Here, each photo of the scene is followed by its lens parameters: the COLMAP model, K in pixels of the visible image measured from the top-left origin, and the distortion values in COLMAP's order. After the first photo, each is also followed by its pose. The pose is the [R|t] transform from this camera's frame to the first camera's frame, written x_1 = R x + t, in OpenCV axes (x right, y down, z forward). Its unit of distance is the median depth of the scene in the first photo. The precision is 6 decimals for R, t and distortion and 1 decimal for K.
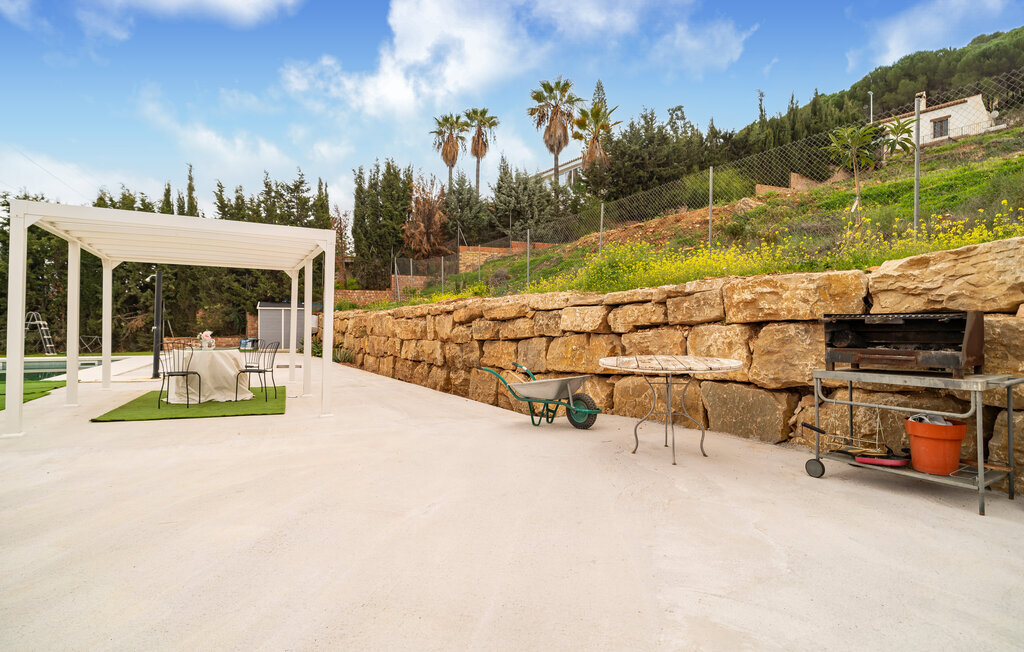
lens RADIAL K [[522.0, 0, 511.4], [0, 522.0, 314.7], [0, 0, 1]] dist [0.003946, 0.000306]
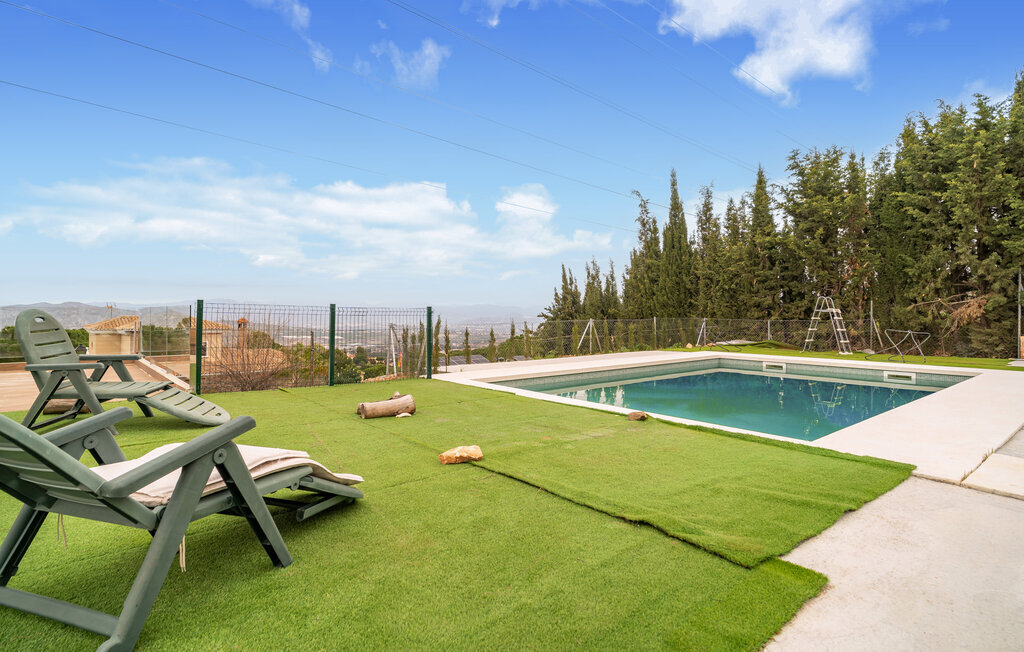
lens RADIAL K [[522.0, 0, 511.4], [0, 522.0, 314.7], [0, 0, 1]] dist [0.003946, 0.000306]
pose [[0.270868, -0.000084, -0.962616, -0.290077], [0.014396, 0.999889, 0.003963, 0.011249], [0.962509, -0.014931, 0.270839, 0.338874]]
